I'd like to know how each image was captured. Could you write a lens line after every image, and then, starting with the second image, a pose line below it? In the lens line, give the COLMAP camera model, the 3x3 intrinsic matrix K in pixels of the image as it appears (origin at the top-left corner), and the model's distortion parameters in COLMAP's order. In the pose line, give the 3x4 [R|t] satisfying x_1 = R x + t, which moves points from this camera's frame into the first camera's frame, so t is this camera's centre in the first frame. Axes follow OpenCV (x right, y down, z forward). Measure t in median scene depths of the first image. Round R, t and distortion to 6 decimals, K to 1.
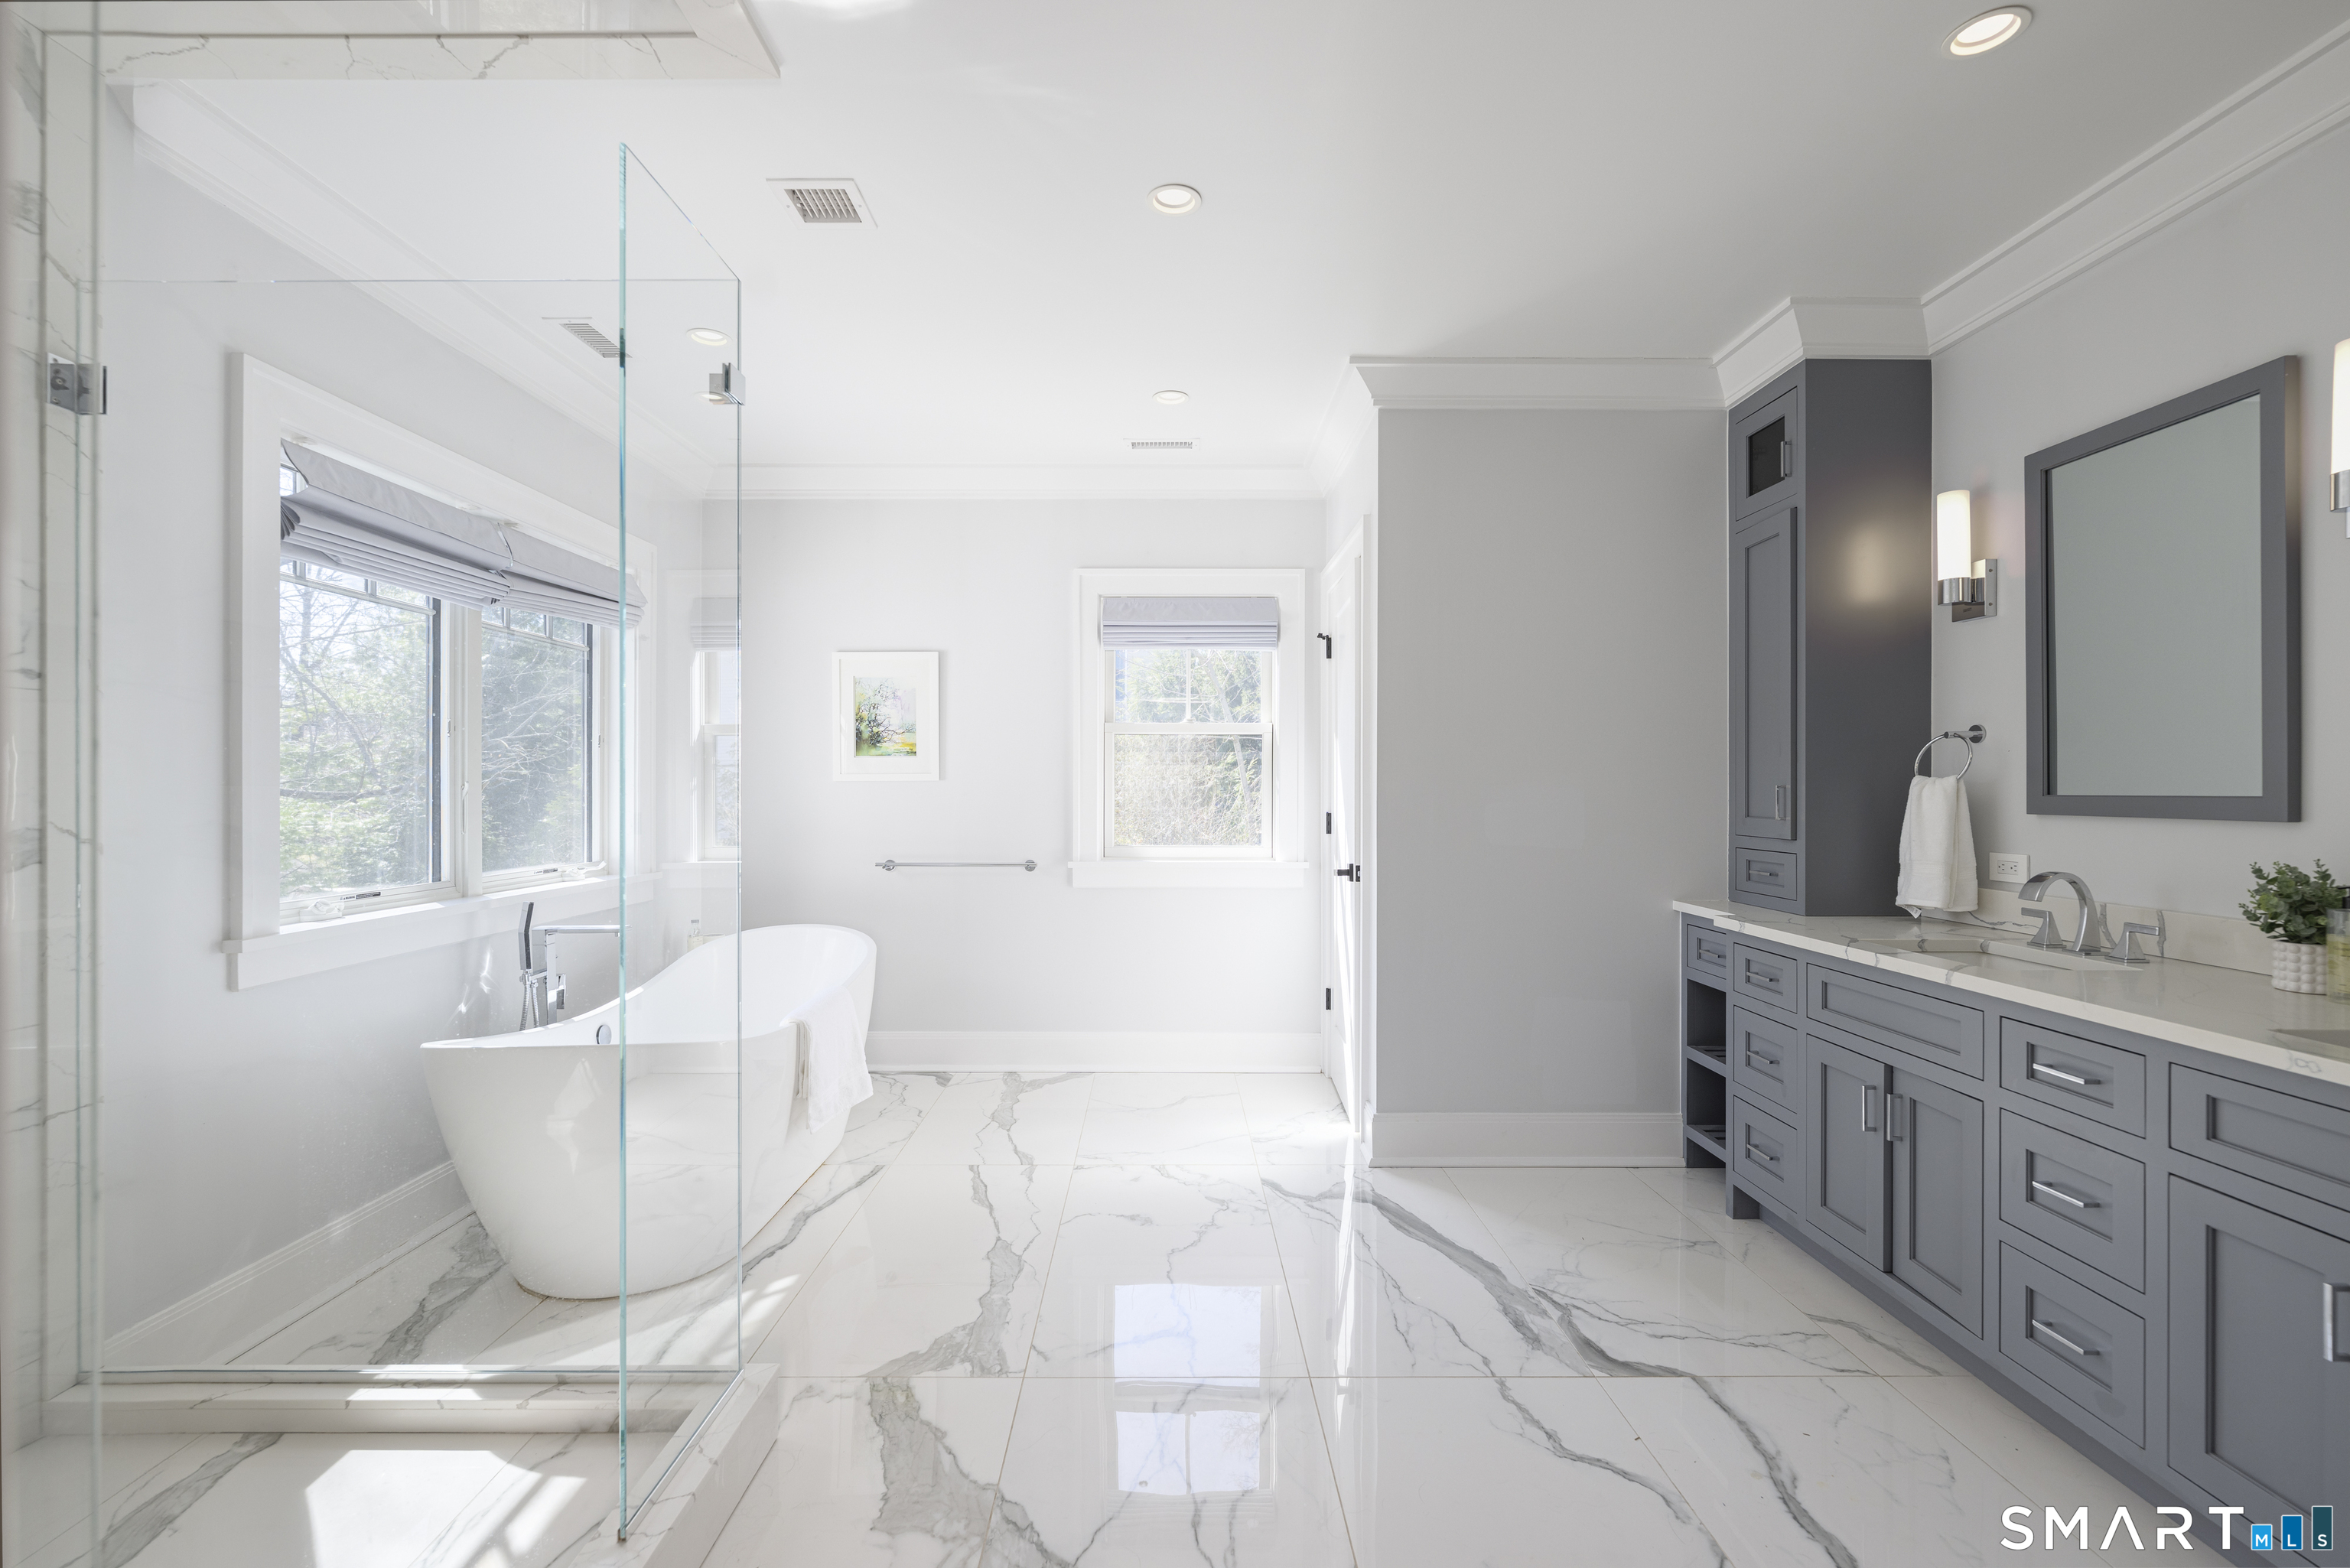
lens RADIAL K [[1096.9, 0, 1182.5], [0, 1096.9, 779.3], [0, 0, 1]] dist [0.000112, -0.000016]
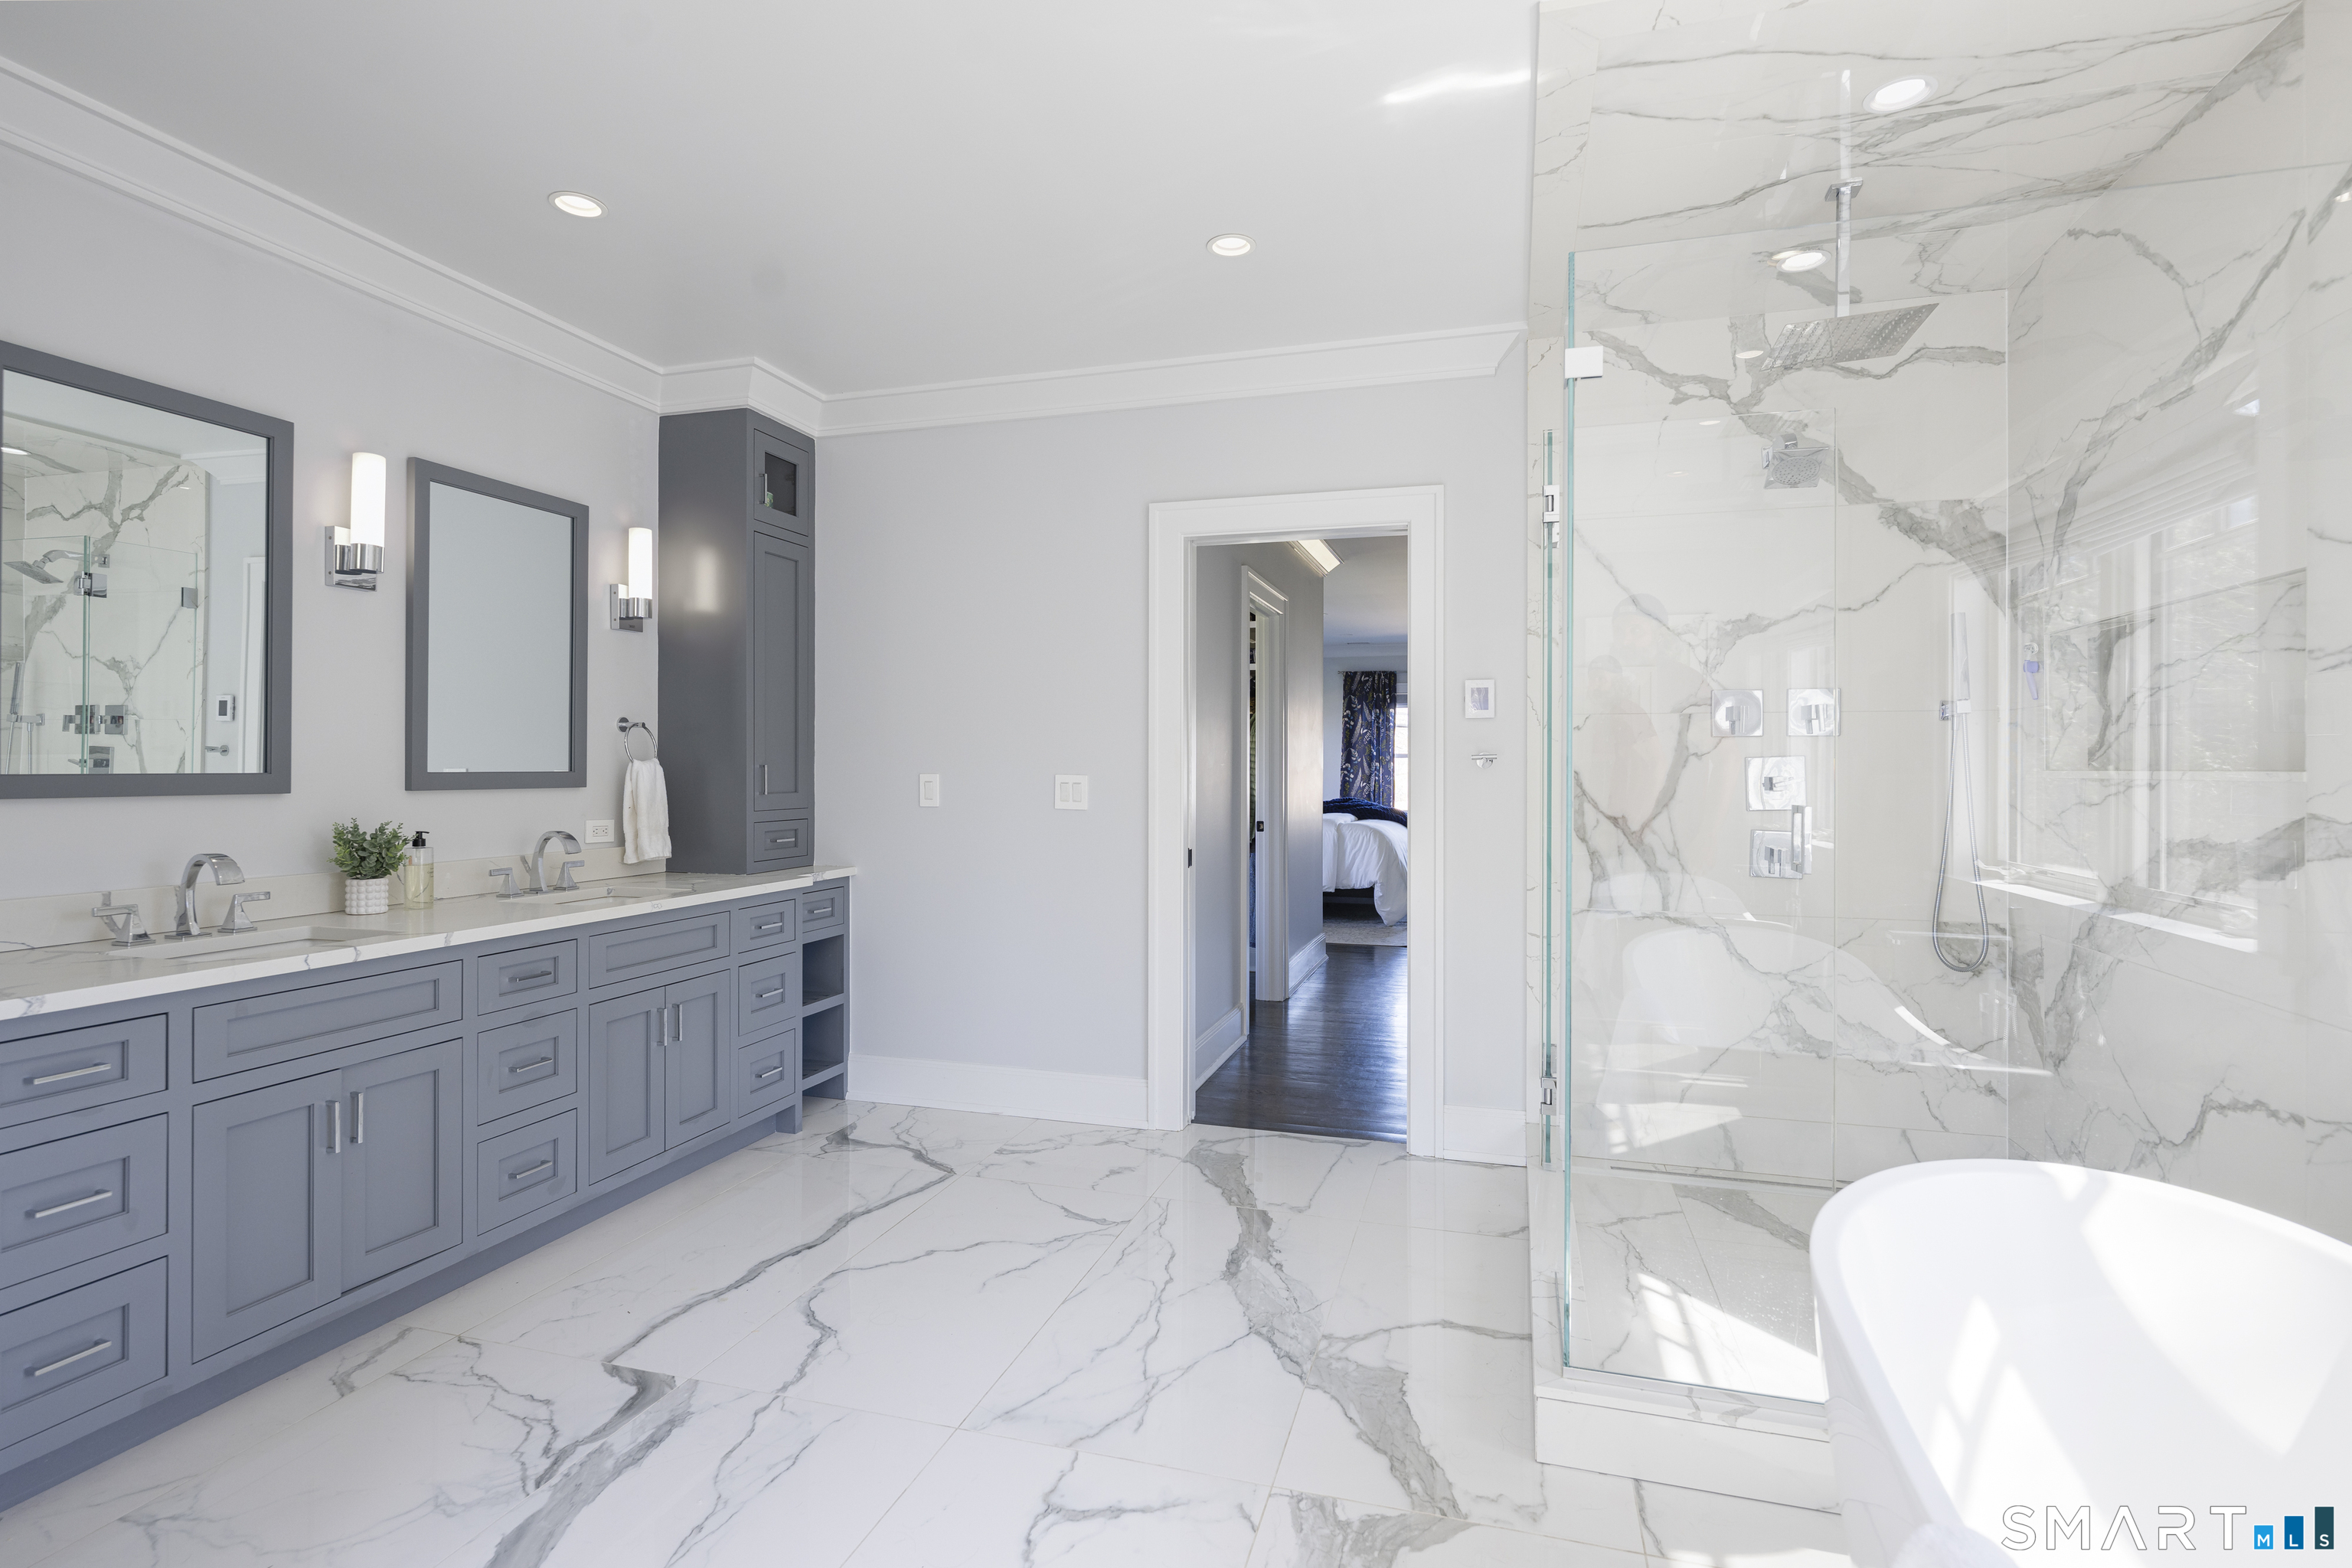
lens RADIAL K [[1097.9, 0, 1183.5], [0, 1097.9, 779.3], [0, 0, 1]] dist [0.000112, -0.000016]
pose [[-0.959132, -0.005964, 0.282895, -0.317888], [-0.005428, 0.999982, 0.002679, 0.013697], [-0.282906, 0.001034, -0.959147, 1.847236]]
